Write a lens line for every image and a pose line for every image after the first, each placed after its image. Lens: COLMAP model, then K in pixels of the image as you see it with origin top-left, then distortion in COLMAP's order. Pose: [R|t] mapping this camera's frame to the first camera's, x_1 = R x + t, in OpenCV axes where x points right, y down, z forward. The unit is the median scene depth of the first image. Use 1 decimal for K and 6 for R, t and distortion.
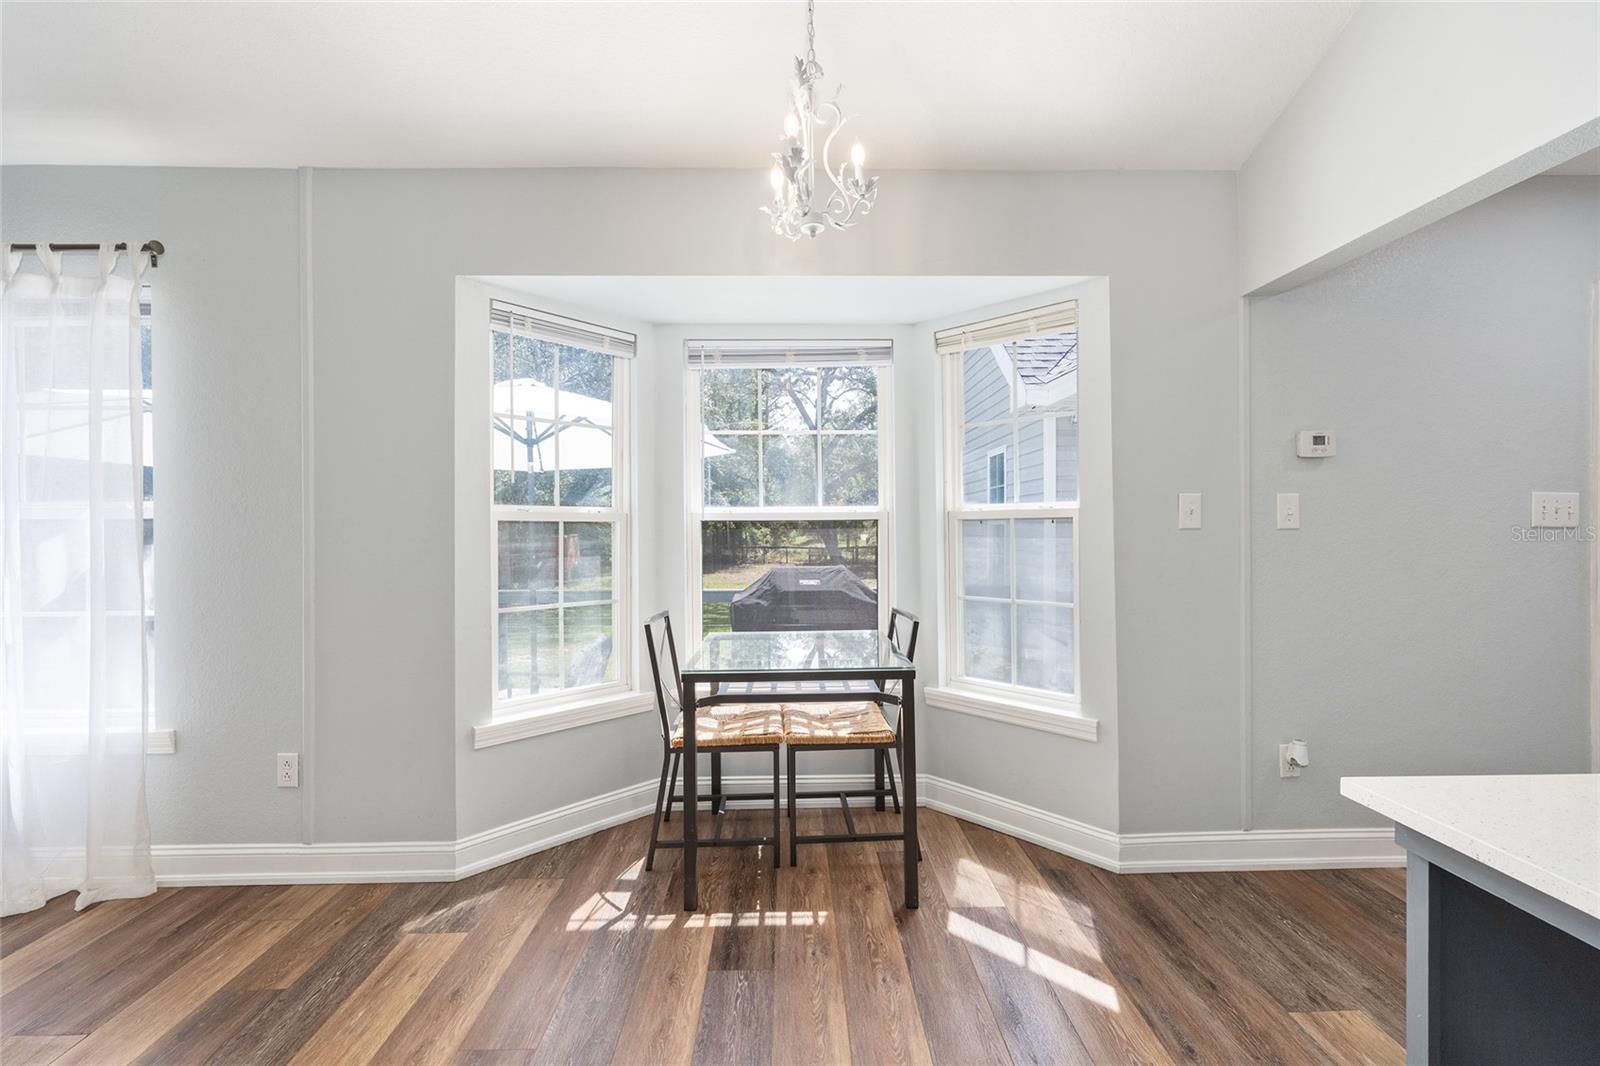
lens RADIAL K [[642.2, 0, 804.4], [0, 642.2, 533.4], [0, 0, 1]] dist [-0.001996, 0.000106]
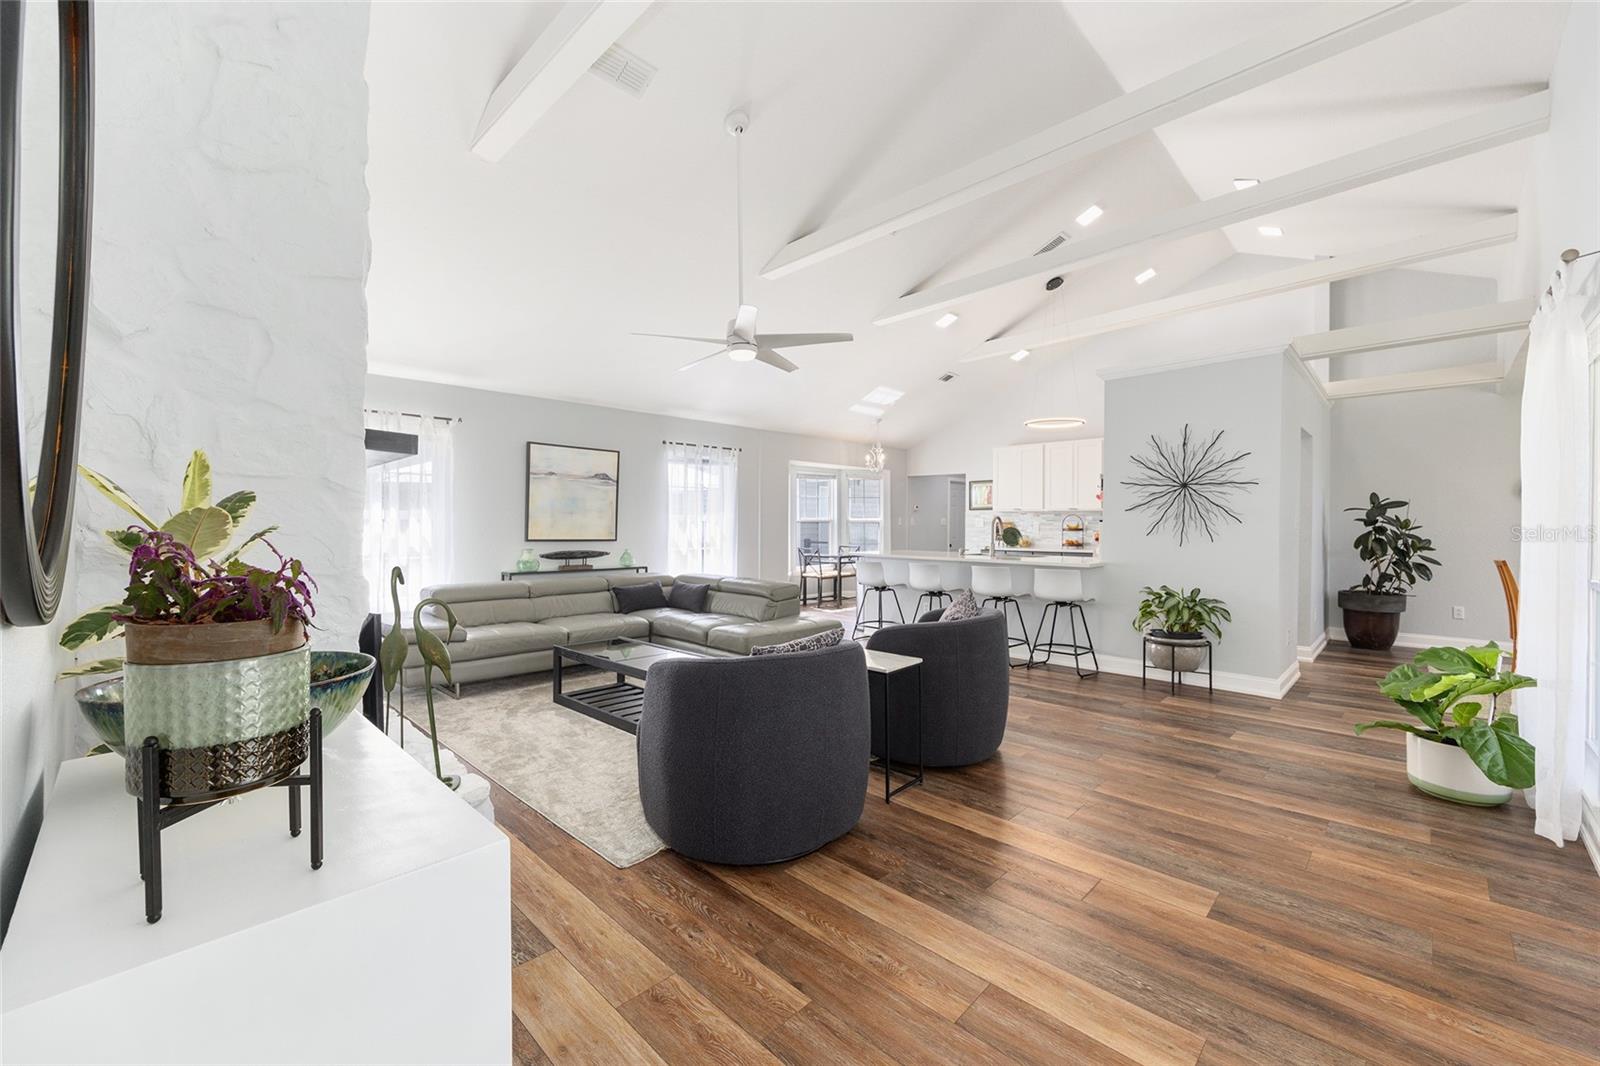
lens RADIAL K [[640.5, 0, 804.2], [0, 640.5, 527.6], [0, 0, 1]] dist [0.001085, 0.000025]
pose [[0.713046, 0.002137, 0.701114, -3.219555], [-0.001245, 0.999998, -0.001782, 0.019658], [-0.701116, 0.000398, 0.713047, -1.865070]]
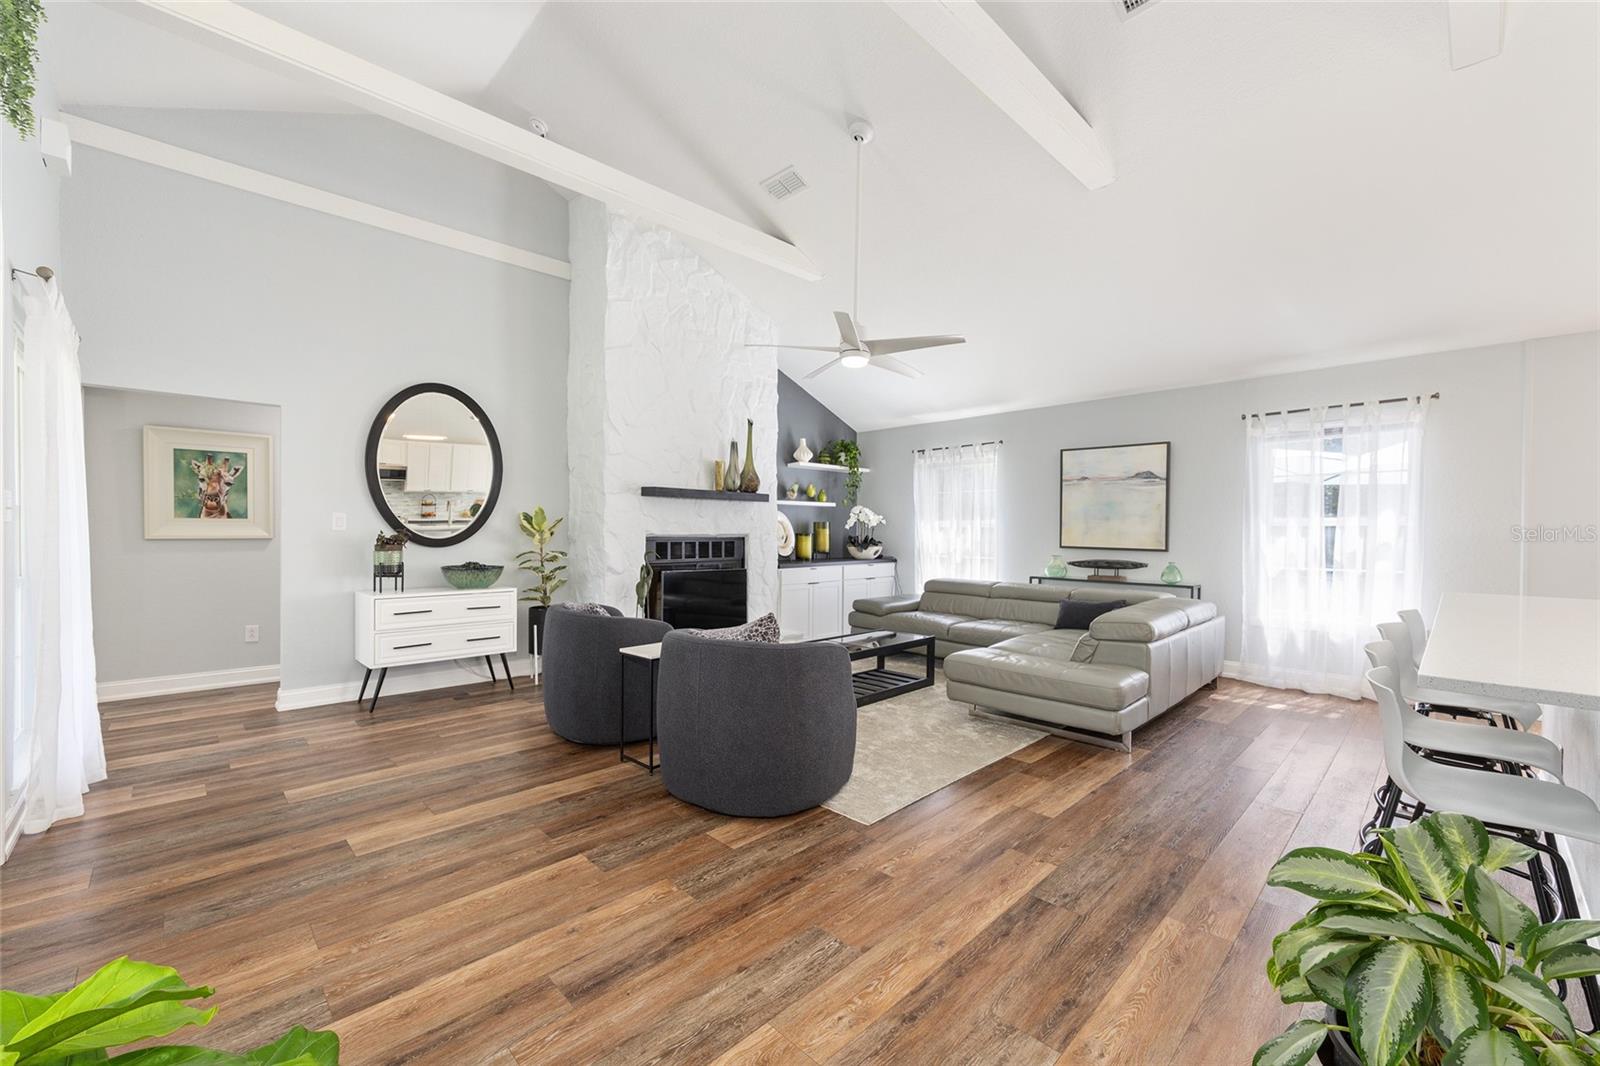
lens RADIAL K [[642.2, 0, 804.4], [0, 642.2, 533.4], [0, 0, 1]] dist [-0.001996, 0.000106]
pose [[0.686554, 0.010133, -0.727008, -0.846200], [-0.010276, 0.999938, 0.004233, 0.011718], [0.727006, 0.004564, 0.686616, -1.810682]]
